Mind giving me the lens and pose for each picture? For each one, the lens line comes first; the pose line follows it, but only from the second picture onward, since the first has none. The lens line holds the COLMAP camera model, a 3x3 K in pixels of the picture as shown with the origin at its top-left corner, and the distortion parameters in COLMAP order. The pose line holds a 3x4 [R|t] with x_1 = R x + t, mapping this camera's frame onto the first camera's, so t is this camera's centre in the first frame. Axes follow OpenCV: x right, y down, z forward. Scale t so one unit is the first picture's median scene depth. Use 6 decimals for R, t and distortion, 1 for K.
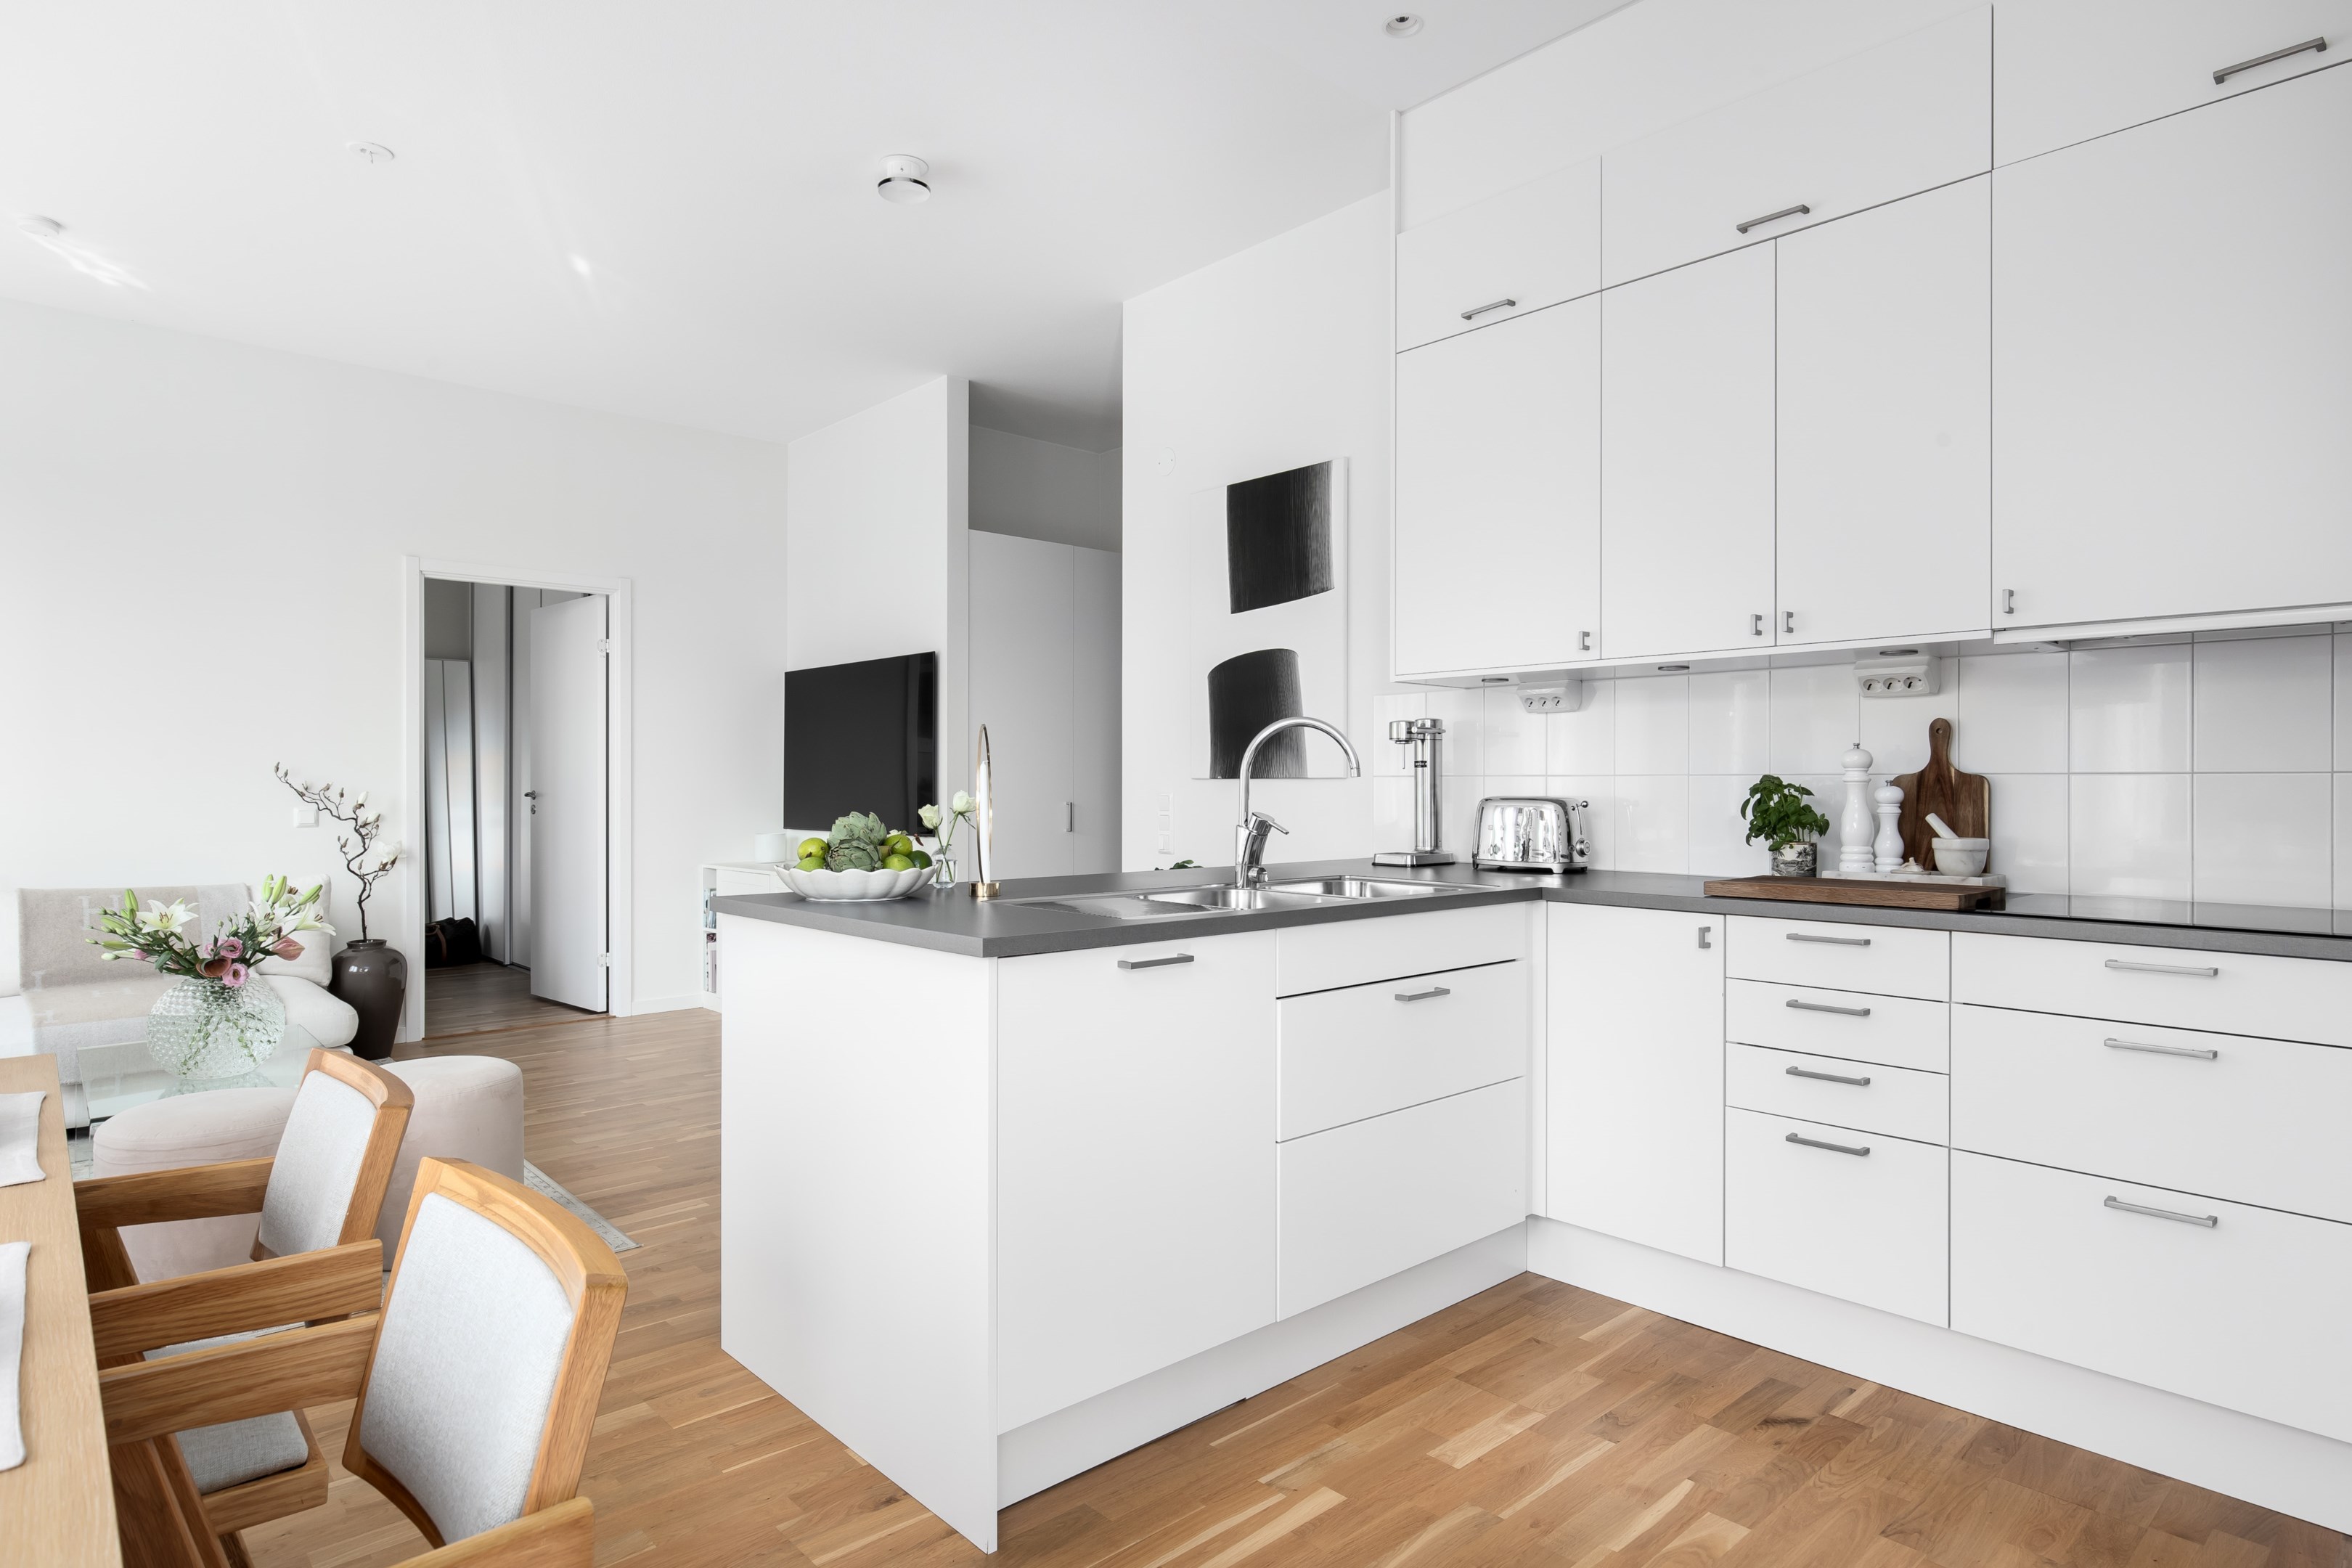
lens RADIAL K [[1306.9, 0, 1164.5], [0, 1306.9, 782.7], [0, 0, 1]] dist [0.003353, -0.000440]
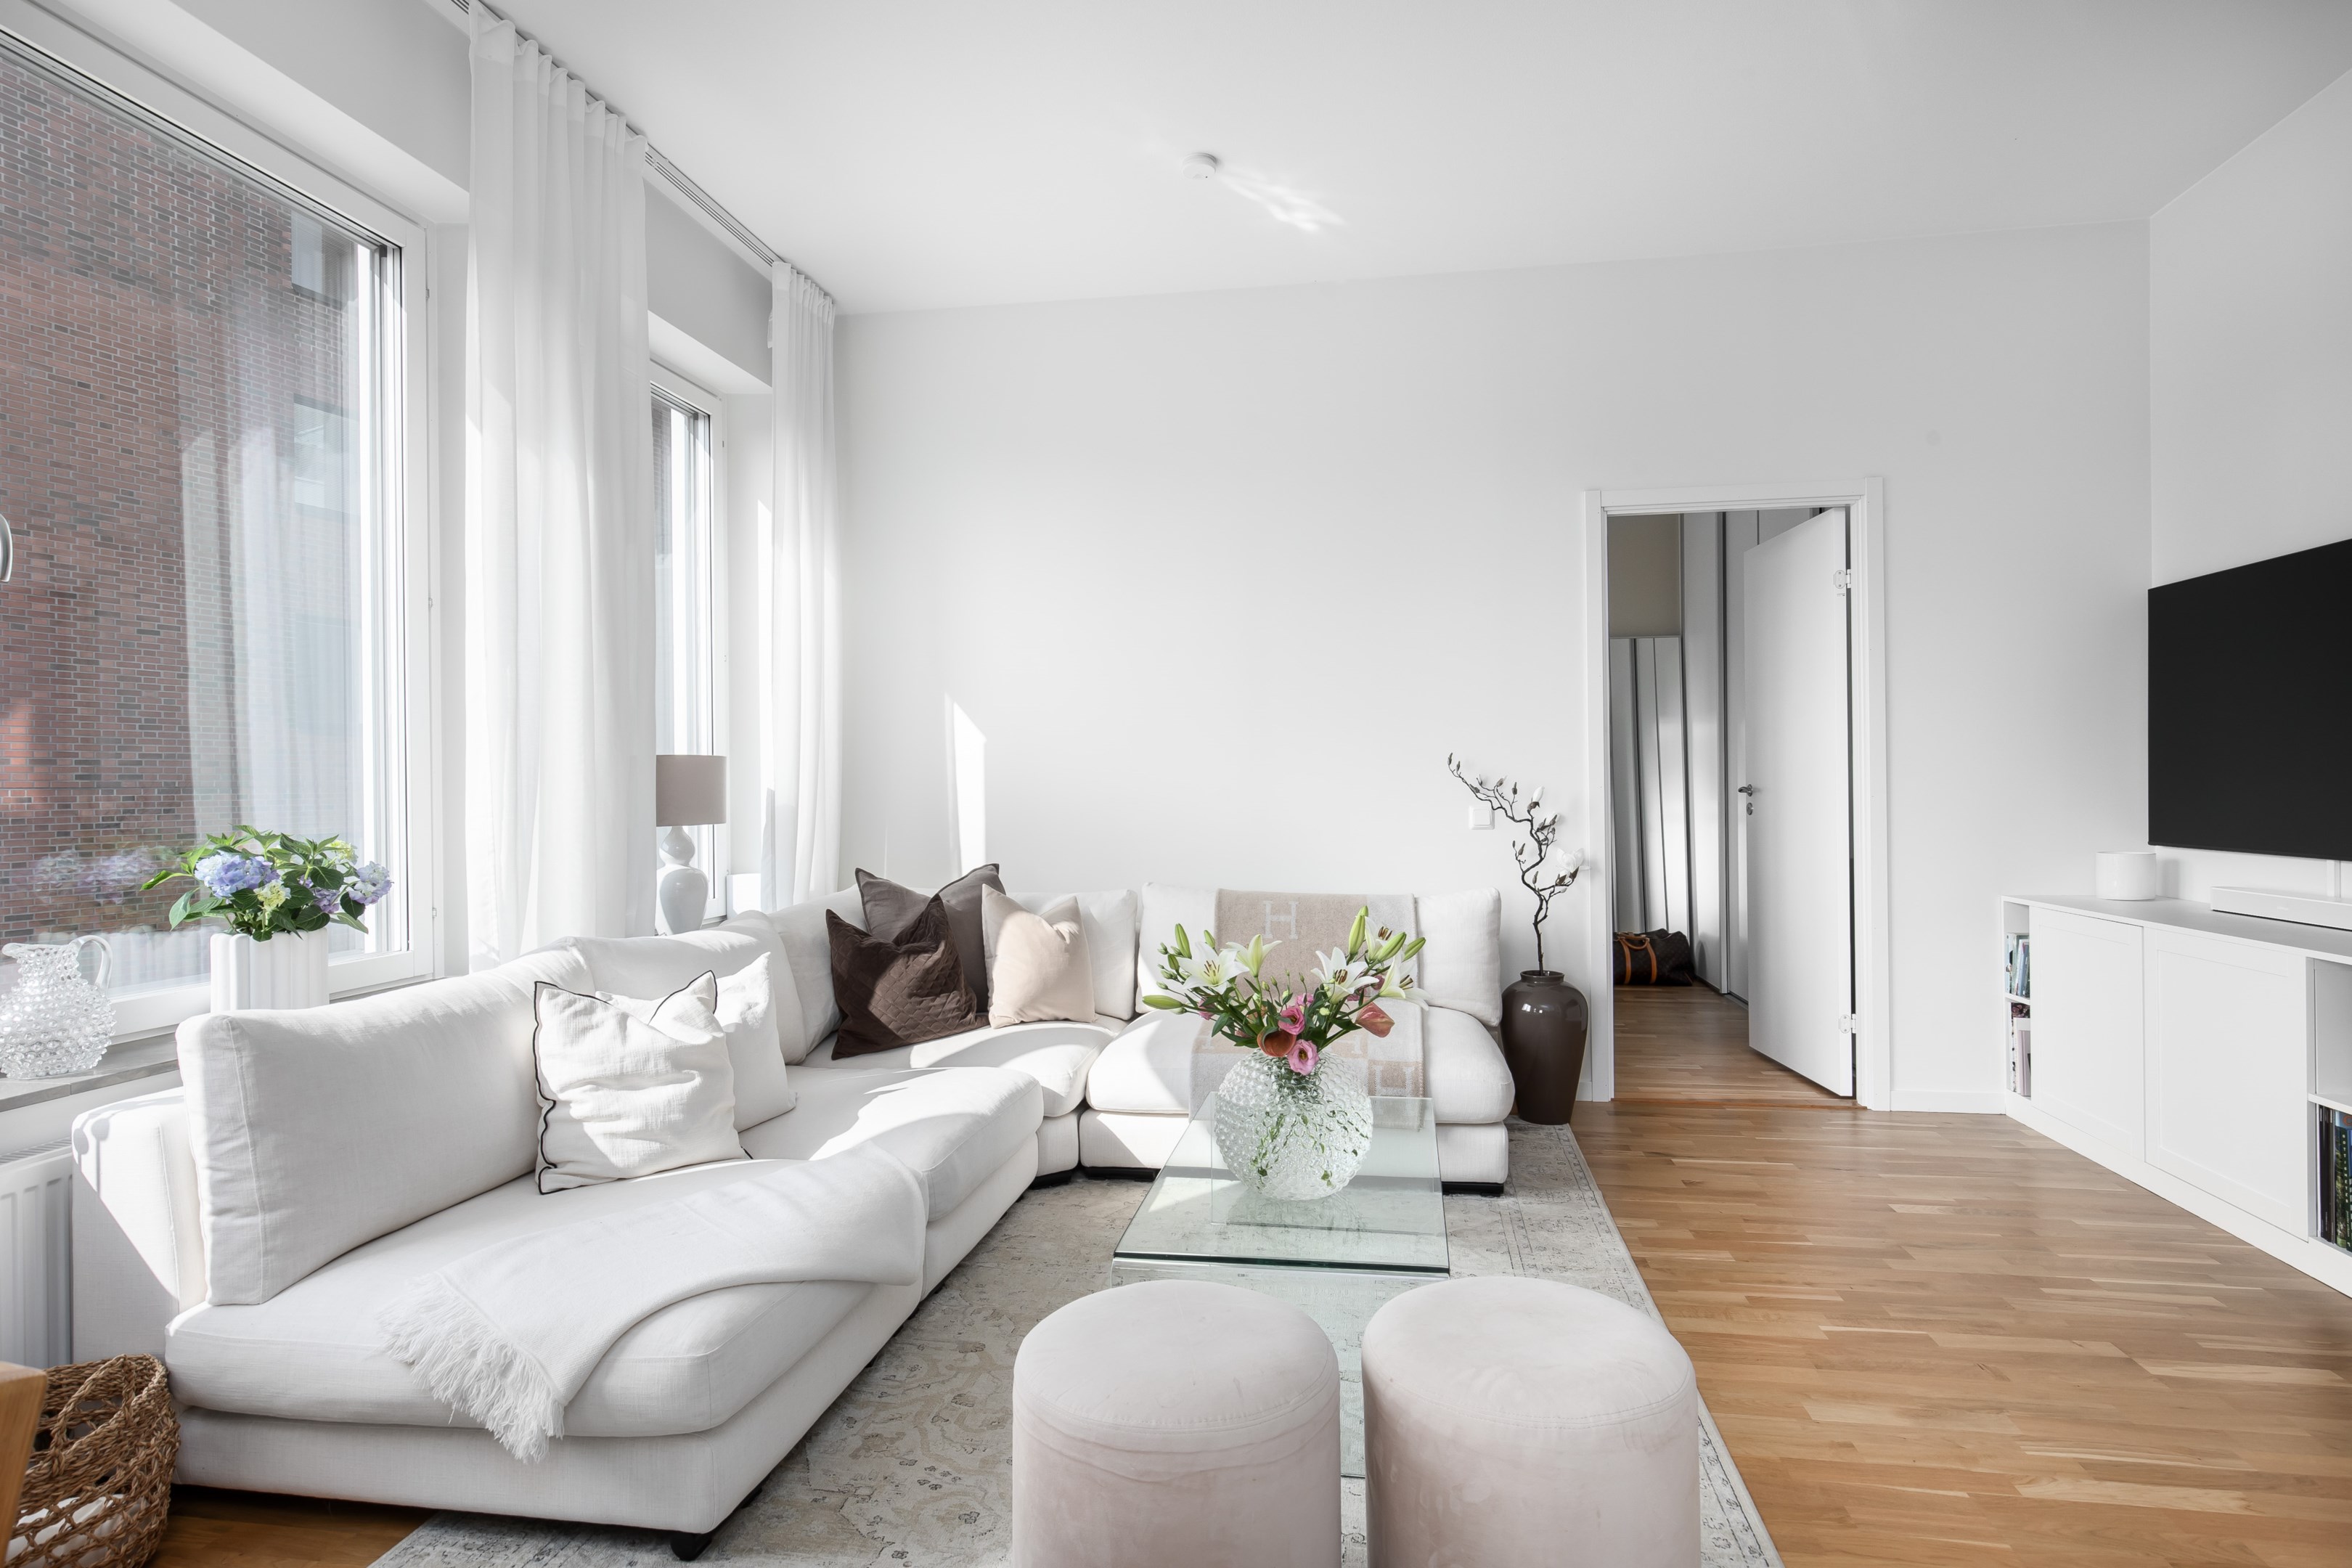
lens RADIAL K [[1306.9, 0, 1159.9], [0, 1306.9, 779.3], [0, 0, 1]] dist [0.003353, -0.000440]
pose [[0.635483, -0.007116, -0.772082, -0.134574], [0.009209, 0.999956, -0.001637, 0.001185], [0.772060, -0.006070, 0.635520, 0.300991]]
